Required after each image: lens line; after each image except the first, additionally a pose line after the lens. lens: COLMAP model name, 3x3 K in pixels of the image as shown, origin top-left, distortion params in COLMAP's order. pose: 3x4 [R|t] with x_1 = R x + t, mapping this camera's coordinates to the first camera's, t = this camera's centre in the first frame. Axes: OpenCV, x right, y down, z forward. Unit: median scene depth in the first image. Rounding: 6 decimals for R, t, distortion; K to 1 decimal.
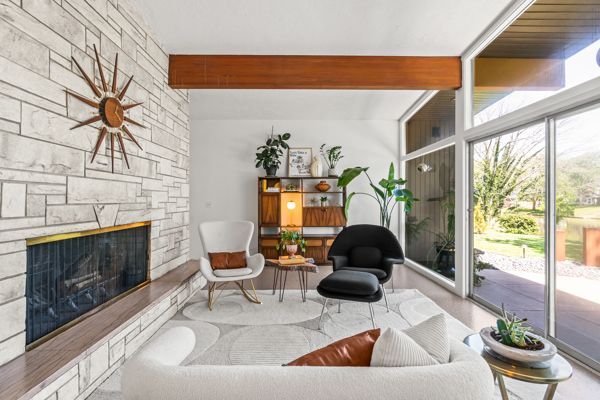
lens RADIAL K [[288.8, 0, 300.0], [0, 288.8, 200.0], [0, 0, 1]] dist [-0.012299, 0.010682]
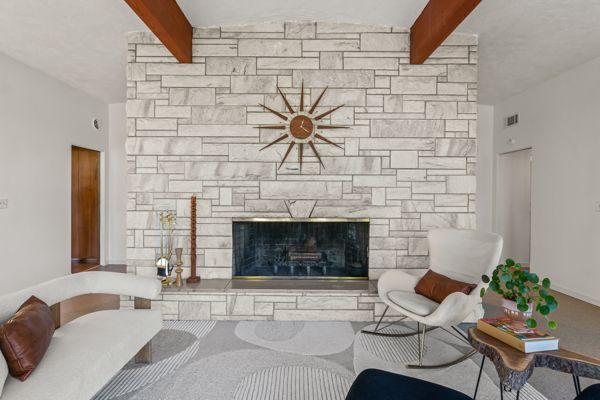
lens RADIAL K [[288.8, 0, 300.0], [0, 288.8, 200.0], [0, 0, 1]] dist [-0.012299, 0.010682]
pose [[-0.011408, 0.002244, -0.999932, 0.579886], [-0.004279, 0.999988, 0.002293, 0.011548], [0.999926, 0.004305, -0.011399, 0.960237]]
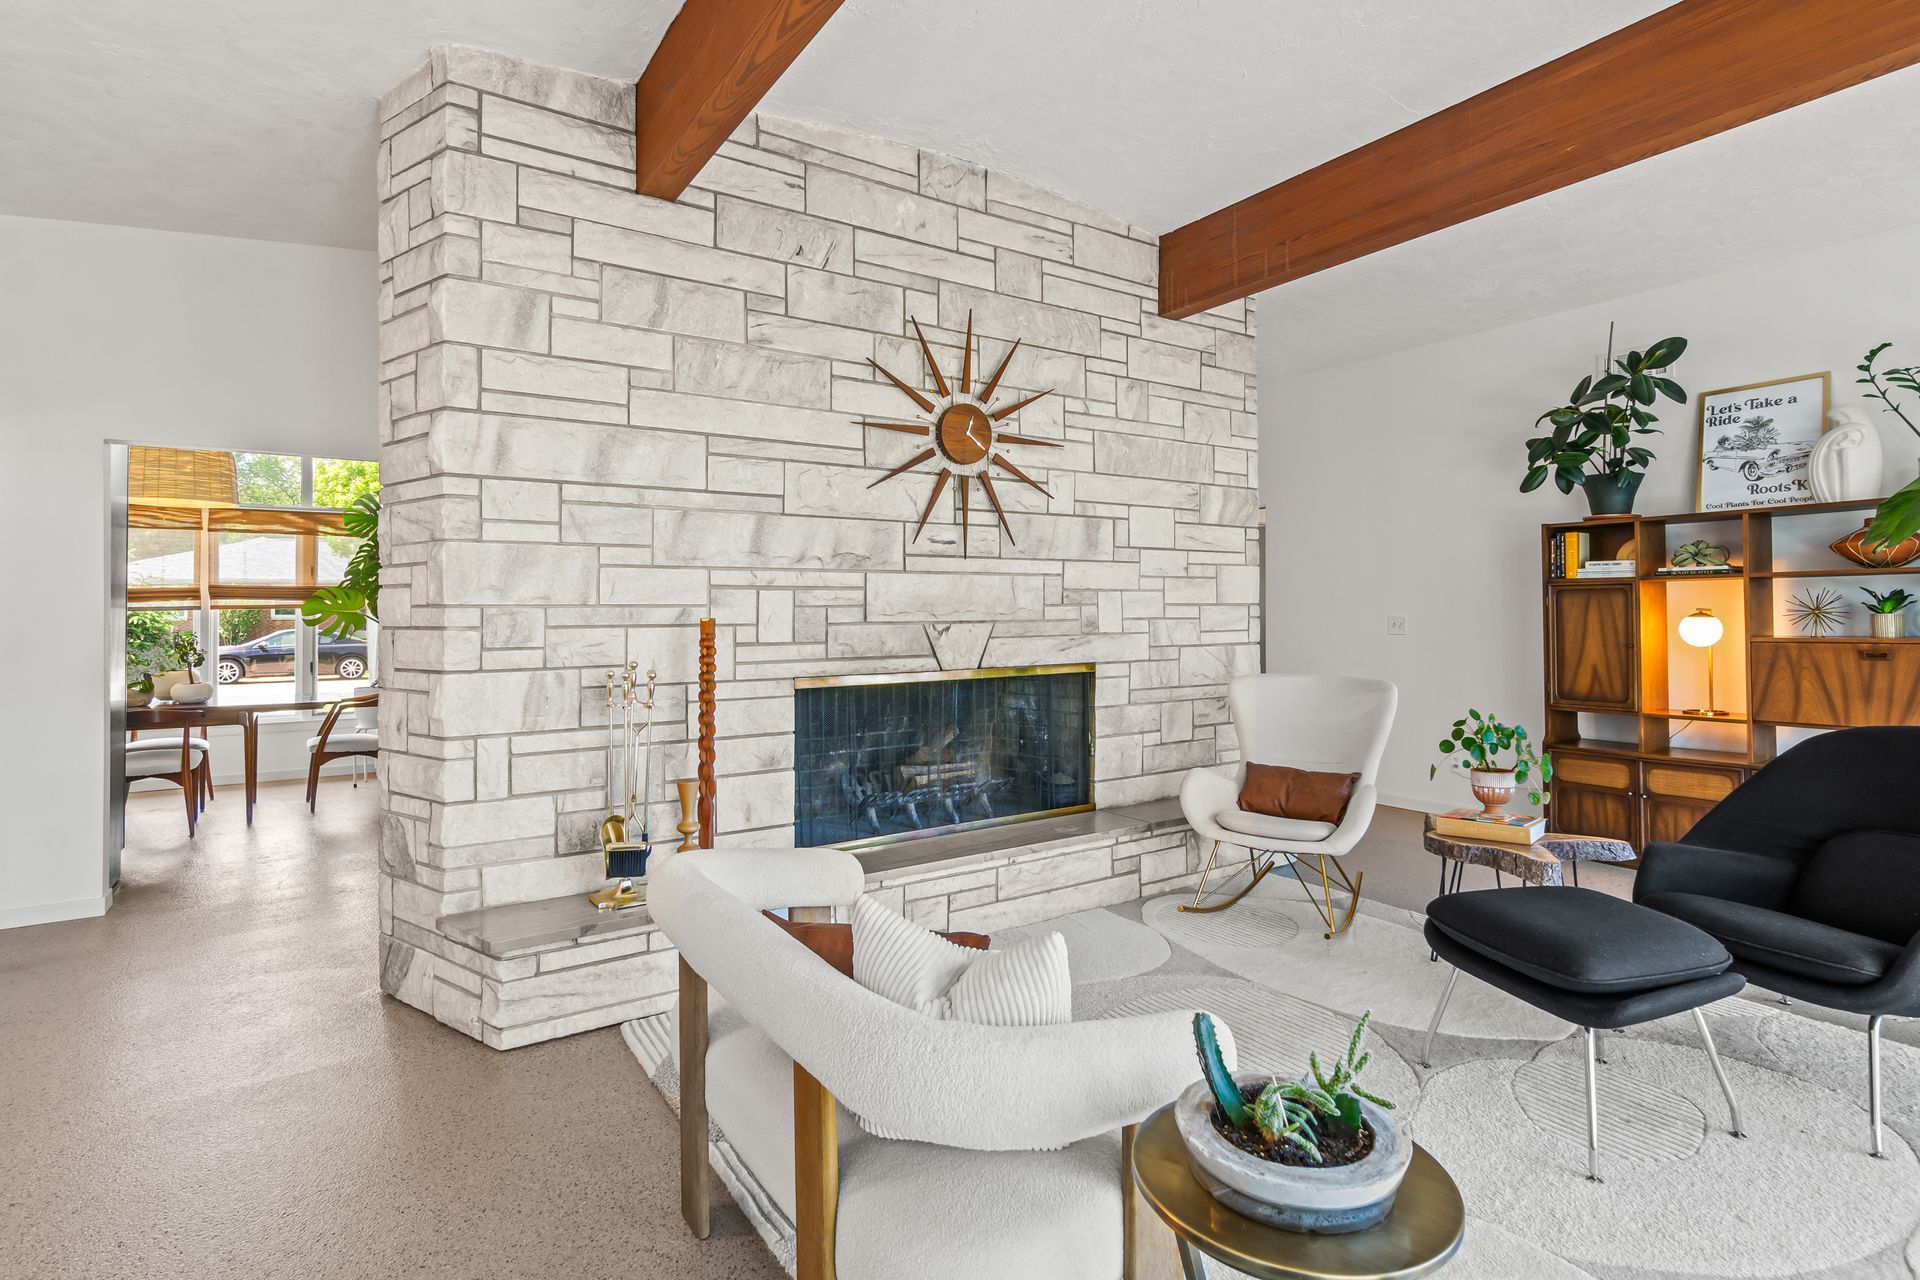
lens RADIAL K [[960.7, 0, 983.7], [0, 960.7, 595.8], [0, 0, 1]] dist [-0.001173, 0.000137]
pose [[0.561114, -0.017742, -0.827548, 0.667641], [0.007981, 0.999840, -0.016024, -0.004480], [0.827700, 0.002387, 0.561166, 0.112726]]
